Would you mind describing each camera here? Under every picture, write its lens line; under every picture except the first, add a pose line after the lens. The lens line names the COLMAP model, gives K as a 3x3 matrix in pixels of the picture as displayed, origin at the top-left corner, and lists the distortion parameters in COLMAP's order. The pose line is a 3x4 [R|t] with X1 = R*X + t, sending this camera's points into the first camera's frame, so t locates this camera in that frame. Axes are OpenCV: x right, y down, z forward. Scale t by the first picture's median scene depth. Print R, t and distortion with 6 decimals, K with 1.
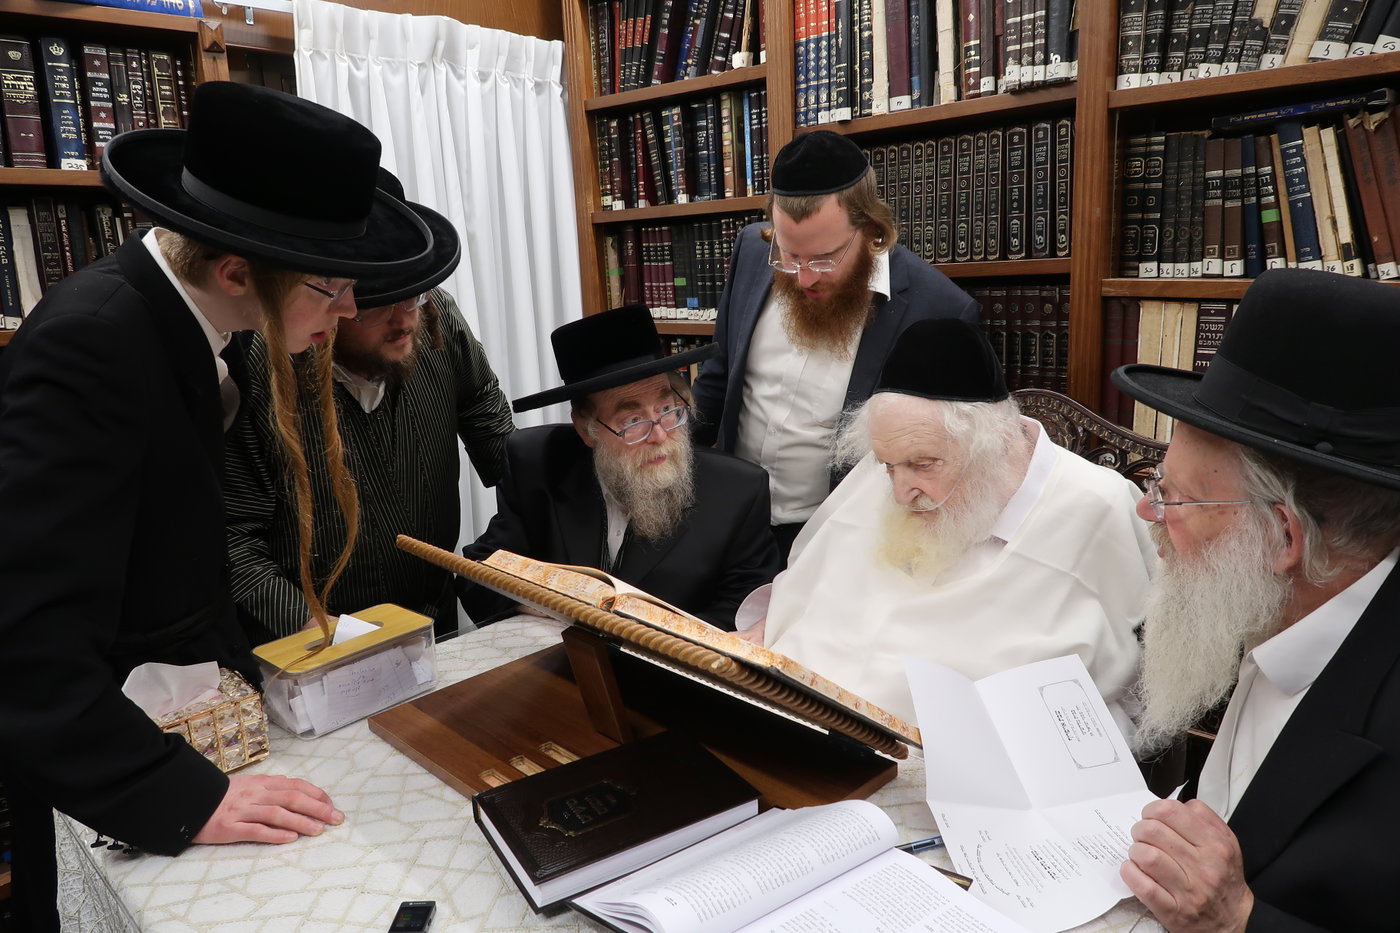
lens RADIAL K [[971.8, 0, 698.8], [0, 971.8, 459.1], [0, 0, 1]] dist [-0.025087, 0.011538]
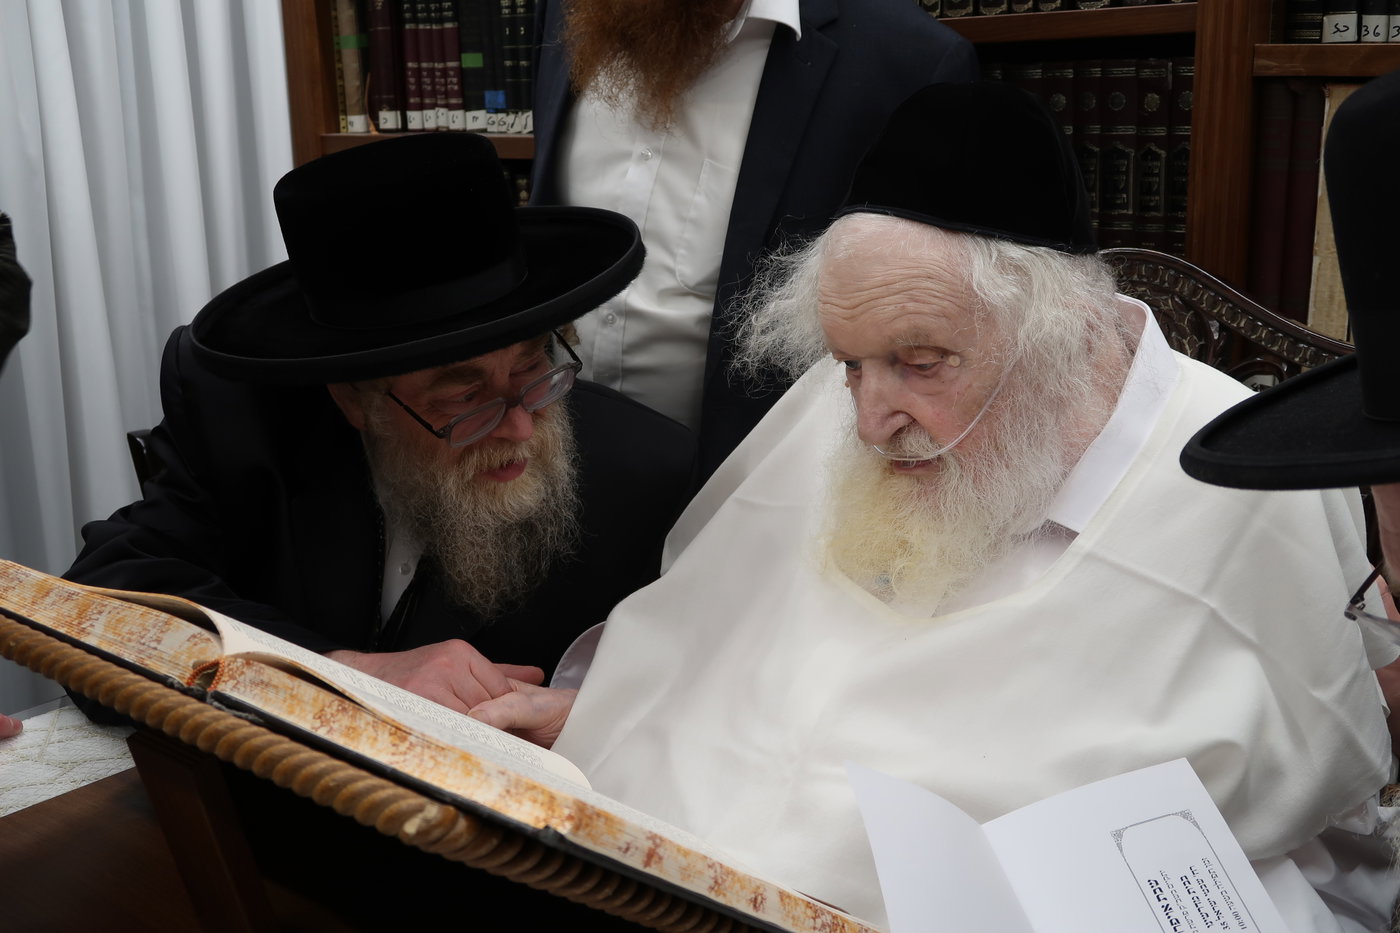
lens RADIAL K [[1619.6, 0, 697.4], [0, 1619.6, 456.7], [0, 0, 1]] dist [-0.002831, 0.000000]
pose [[0.996083, 0.002156, 0.088393, 0.035732], [-0.004481, 0.999649, 0.026119, 0.015343], [-0.088306, -0.026413, 0.995743, 0.135509]]
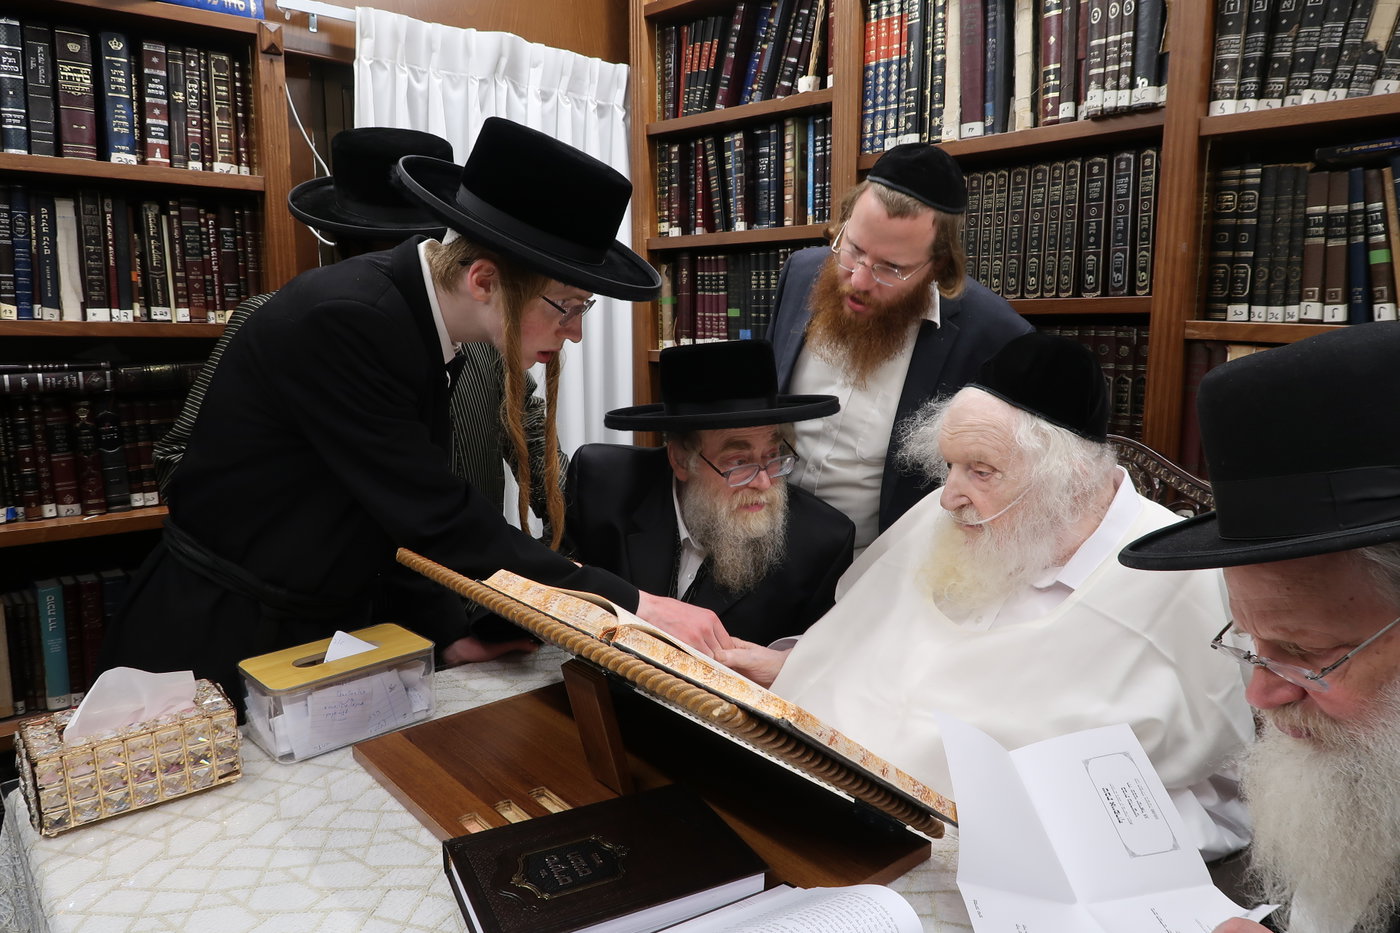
lens RADIAL K [[971.8, 0, 697.7], [0, 971.8, 457.1], [0, 0, 1]] dist [-0.025087, 0.011538]
pose [[0.996495, 0.054891, -0.063129, 0.019178], [-0.058067, 0.997078, -0.049633, 0.014383], [0.060220, 0.053125, 0.996770, 0.061099]]
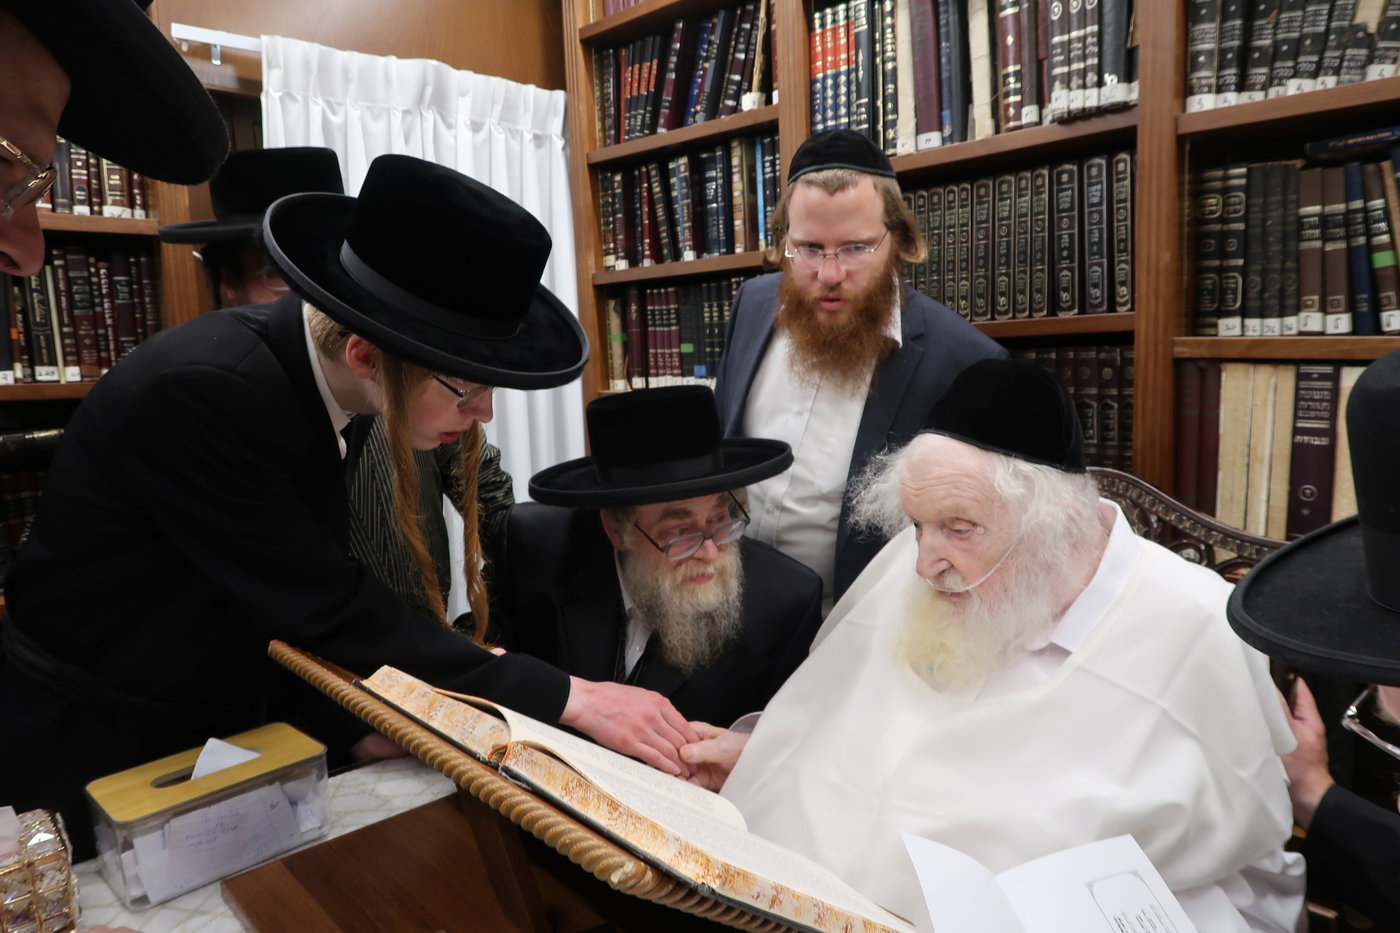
lens RADIAL K [[971.8, 0, 698.0], [0, 971.8, 454.5], [0, 0, 1]] dist [-0.025087, 0.011538]
pose [[0.998946, 0.012122, -0.044278, 0.044233], [-0.016070, 0.995819, -0.089927, -0.004752], [0.043002, 0.090544, 0.994964, 0.155492]]
